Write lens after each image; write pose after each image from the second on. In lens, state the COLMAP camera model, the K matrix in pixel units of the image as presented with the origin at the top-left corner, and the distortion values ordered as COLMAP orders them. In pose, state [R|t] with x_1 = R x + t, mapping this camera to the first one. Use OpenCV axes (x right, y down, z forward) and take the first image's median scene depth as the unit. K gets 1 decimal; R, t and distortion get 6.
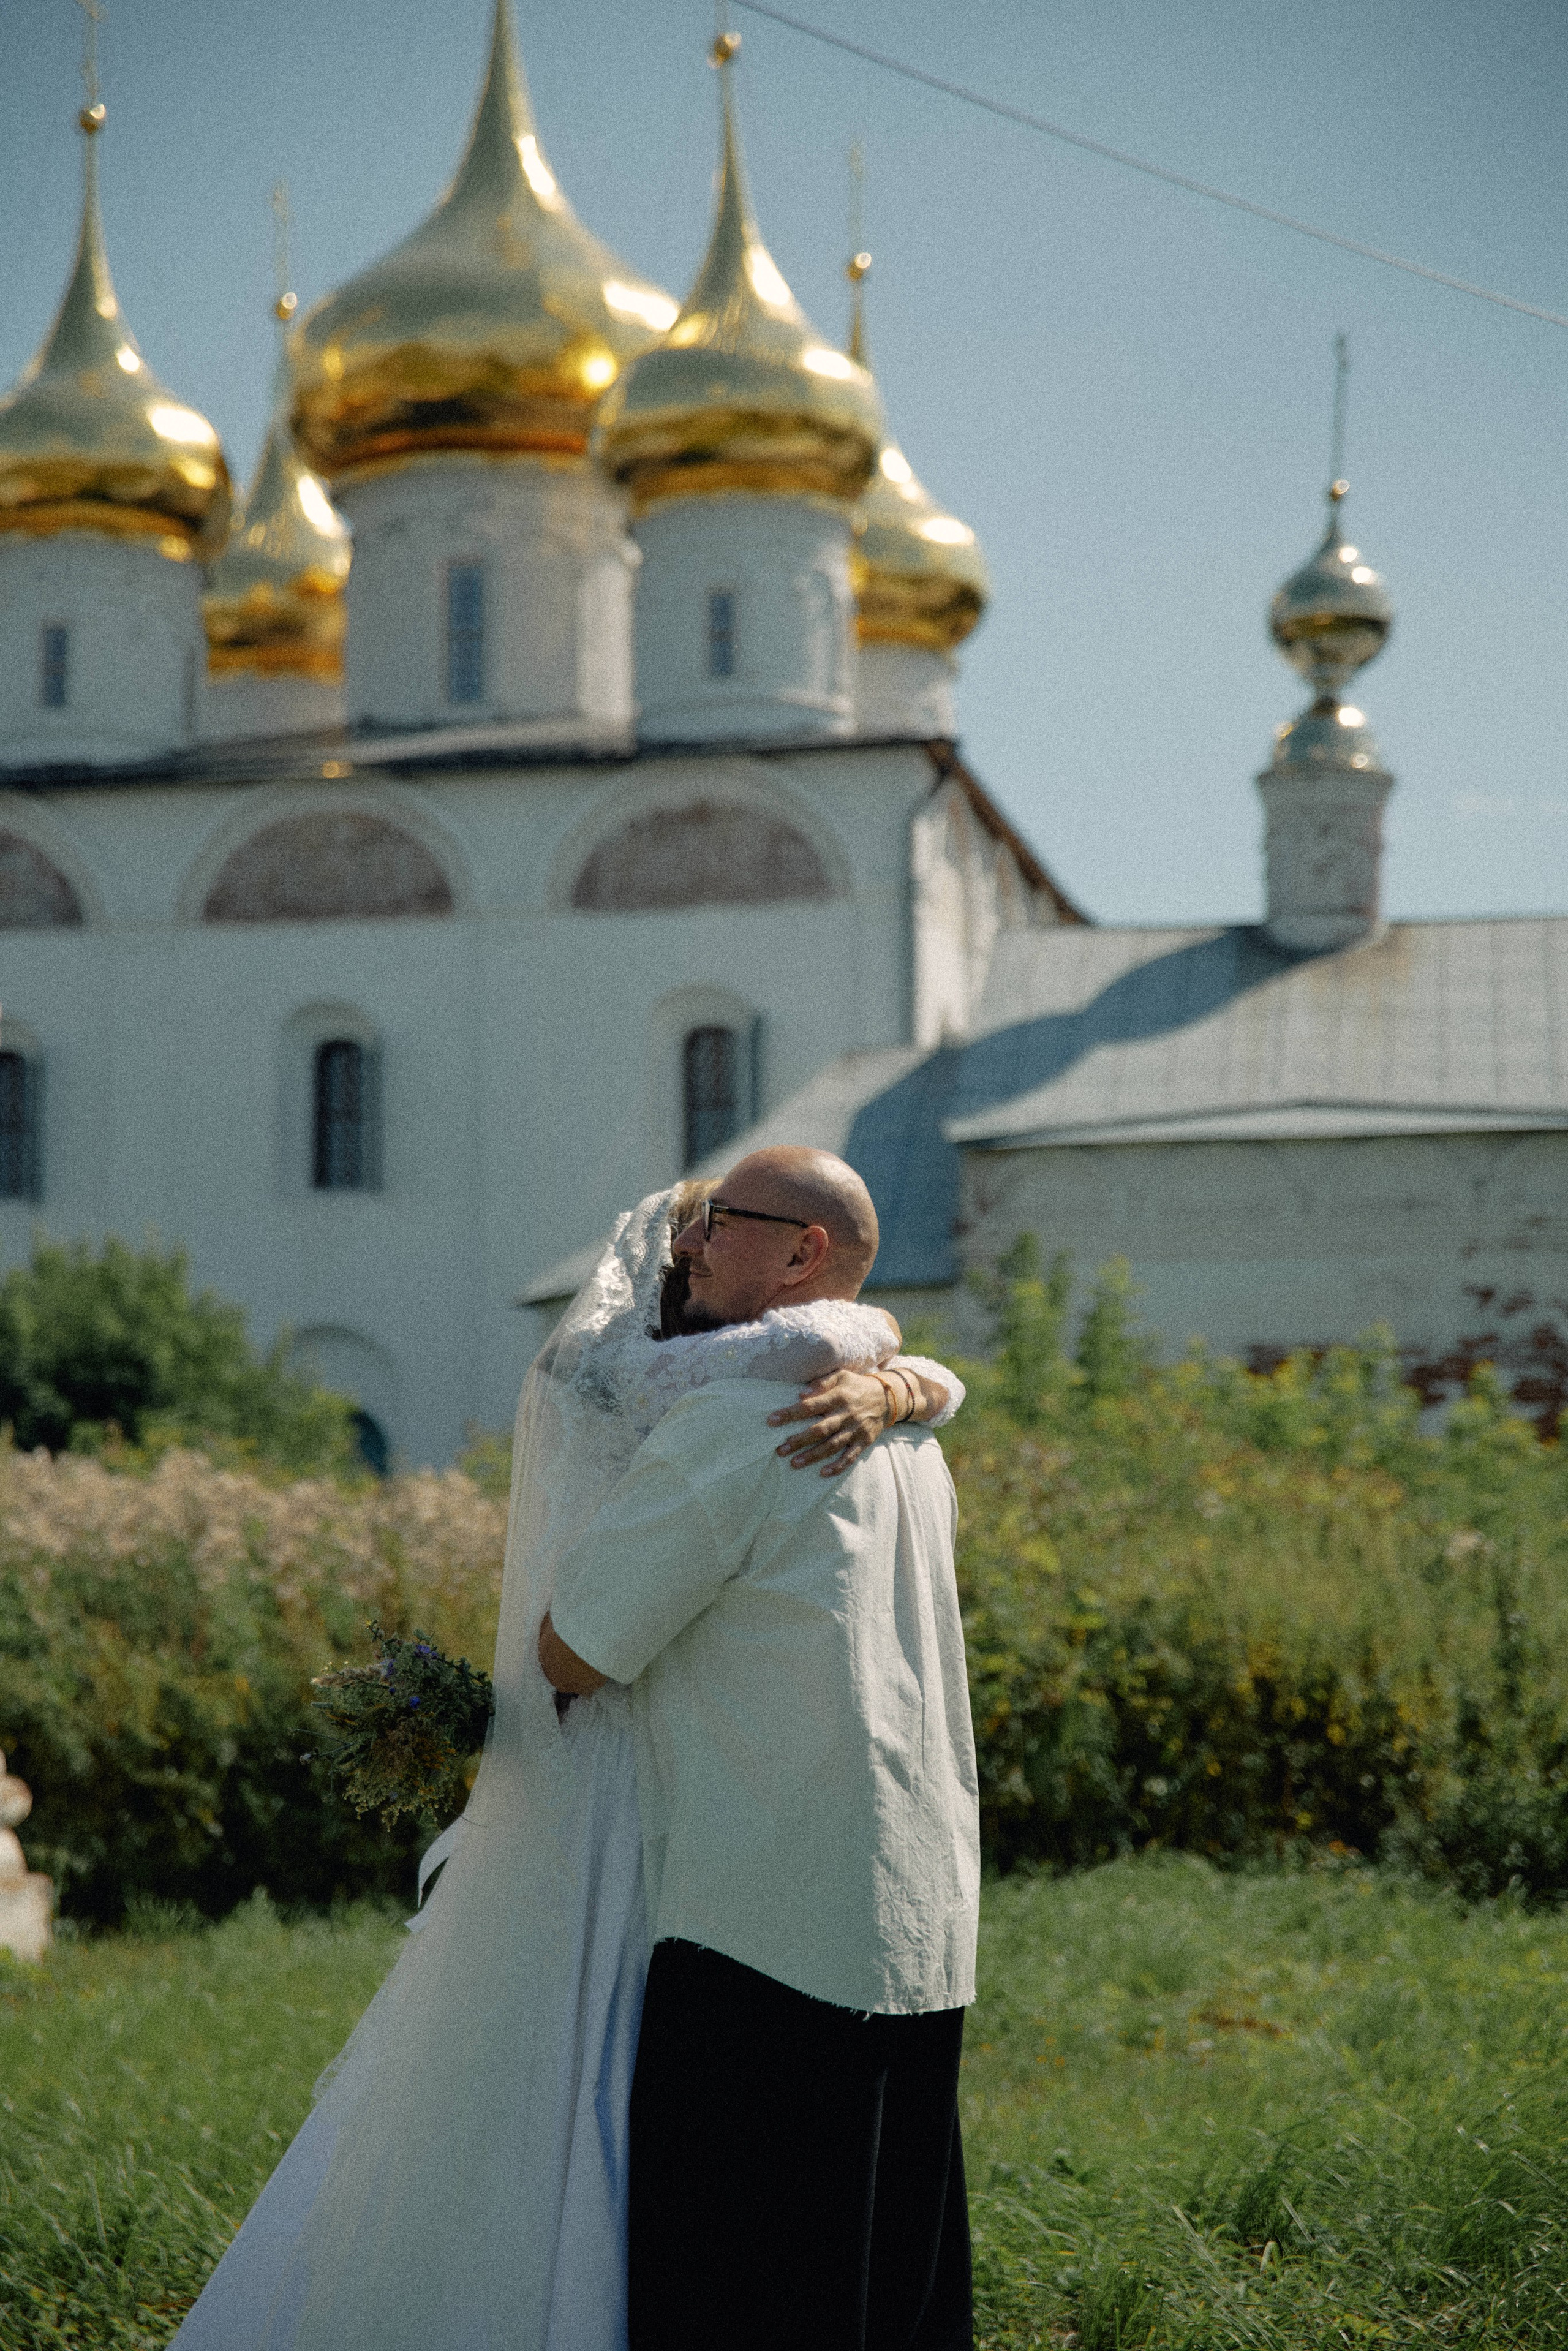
lens RADIAL K [[4397.0, 0, 784.0], [0, 4397.0, 1175.5], [0, 0, 1]] dist [0.324907, -0.081848]
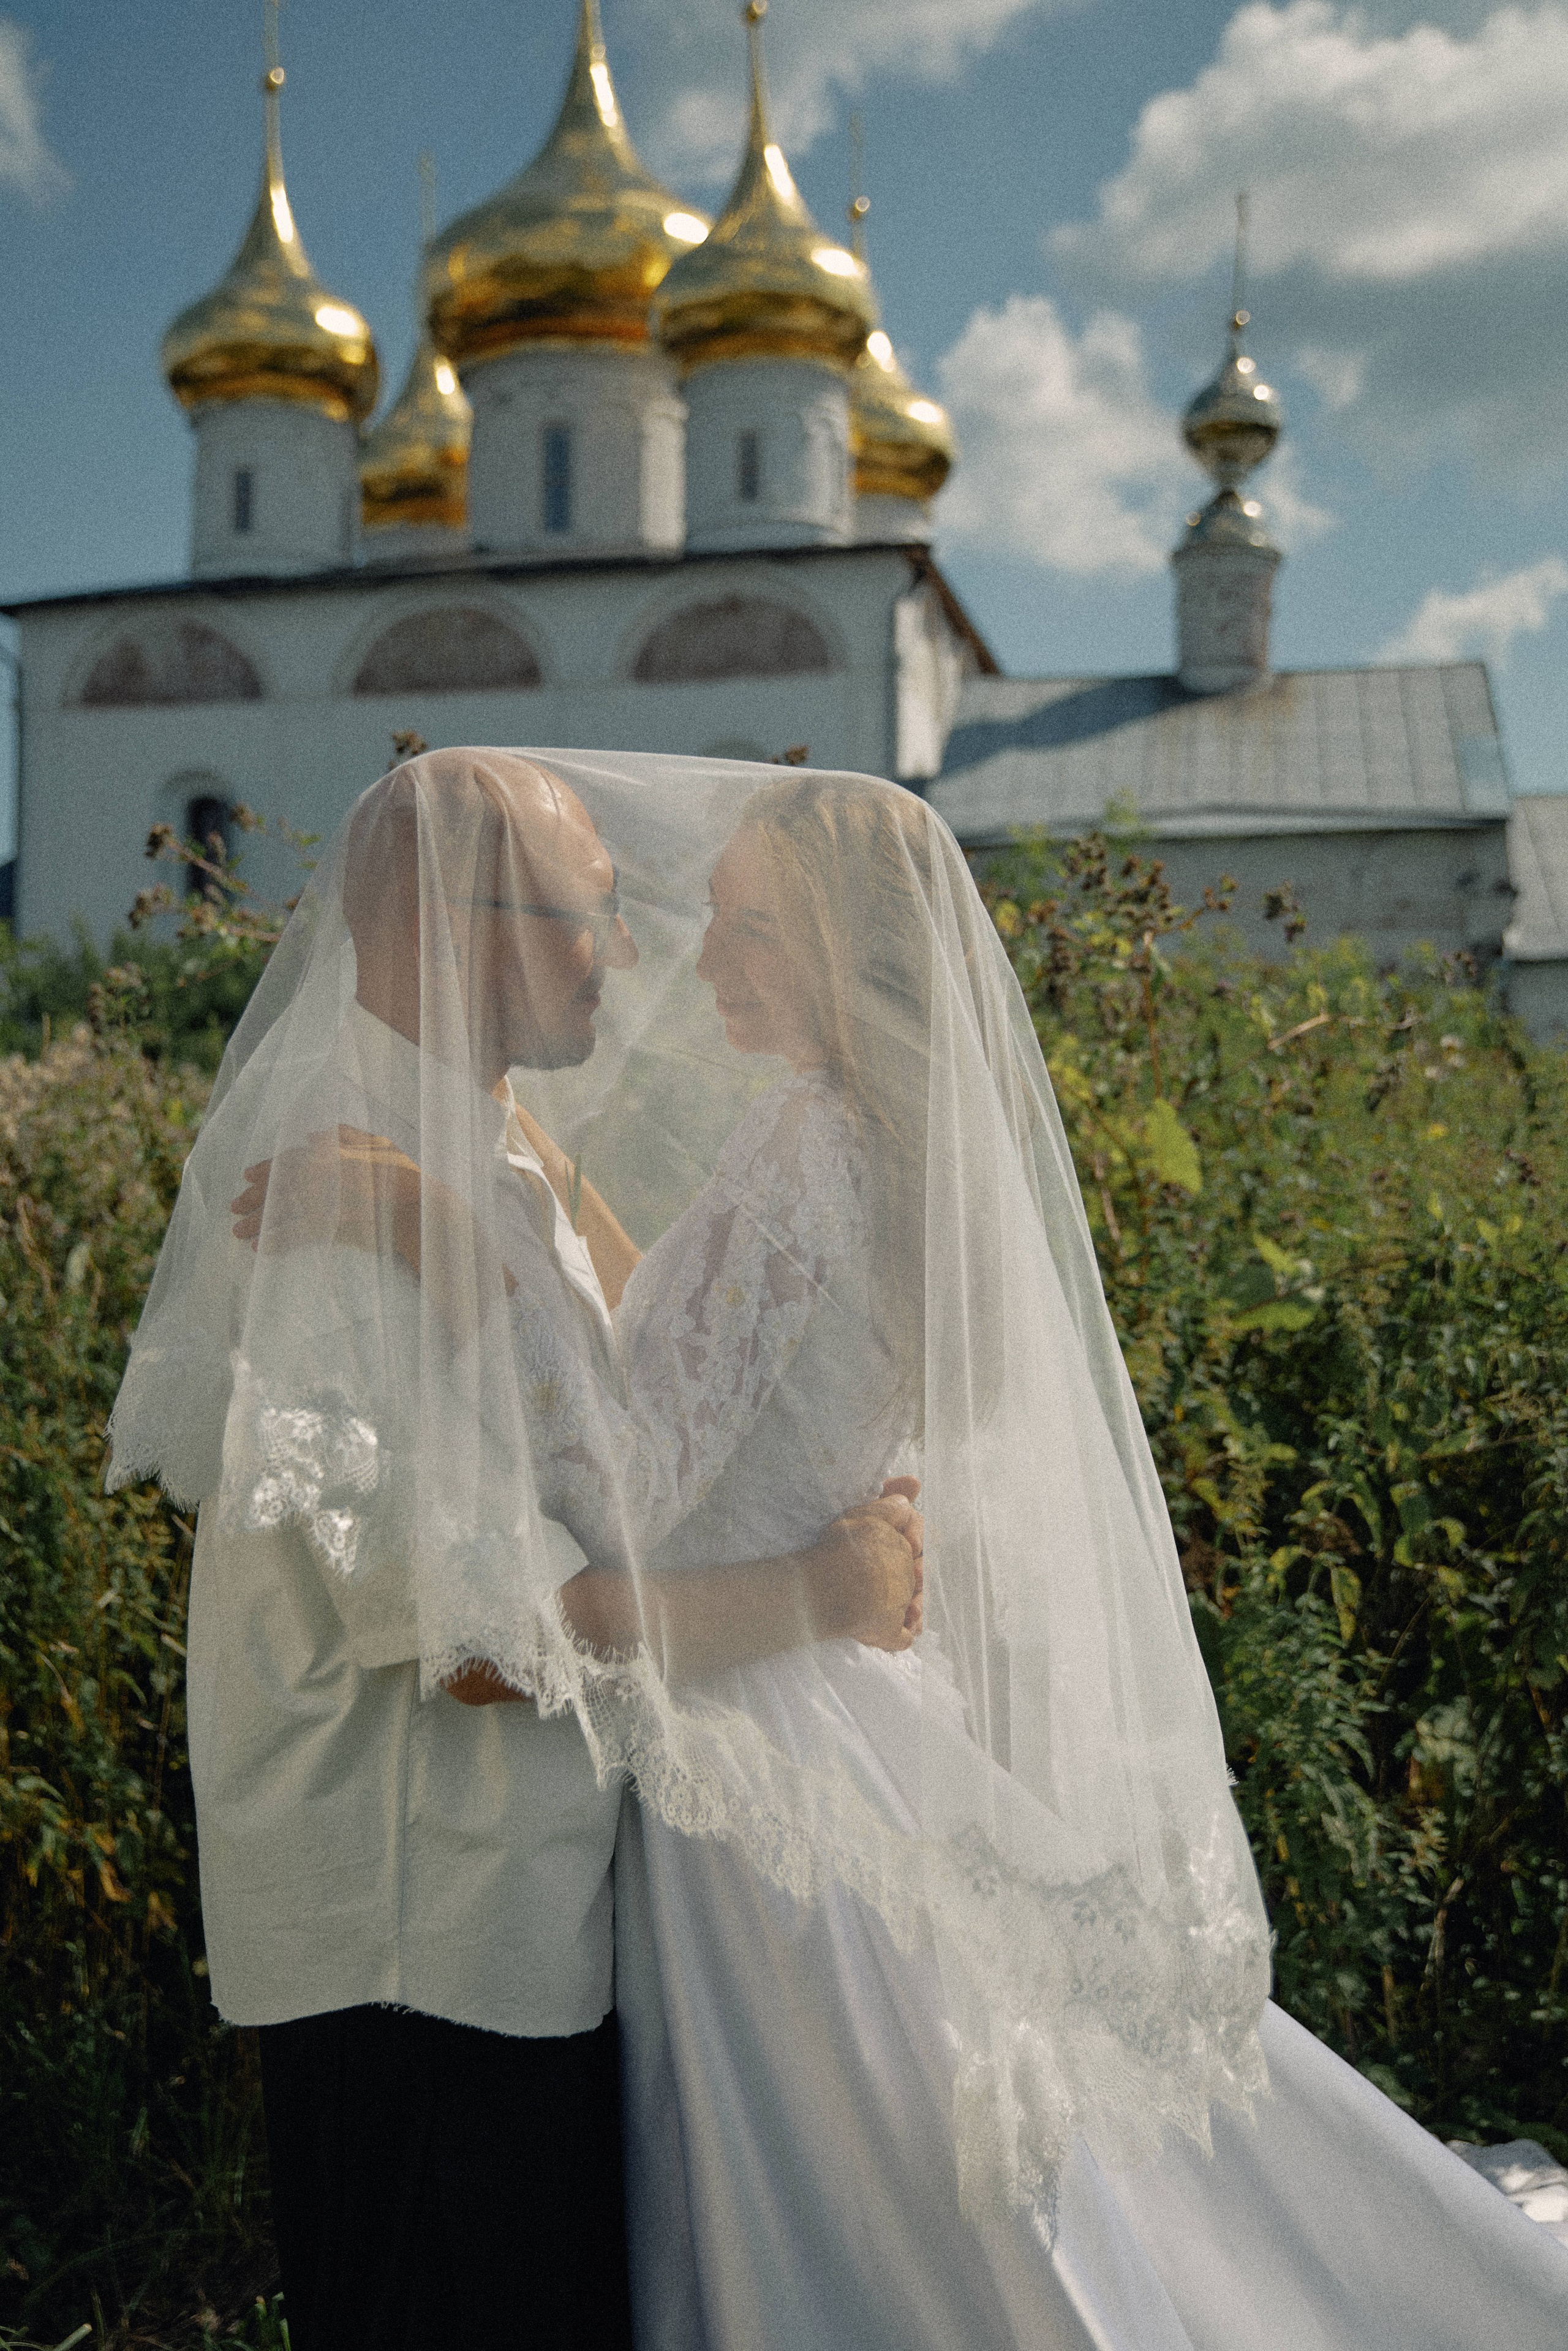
lens RADIAL K [[2847.0, 0, 784.0], [0, 2847.0, 1175.5], [0, 0, 1]] dist [0.149190, -0.006321]
pose [[0.999927, 0.002718, -0.011800, 0.006741], [-0.001716, 0.996455, 0.084108, 0.012773], [0.011987, -0.084081, 0.996387, 0.144330]]
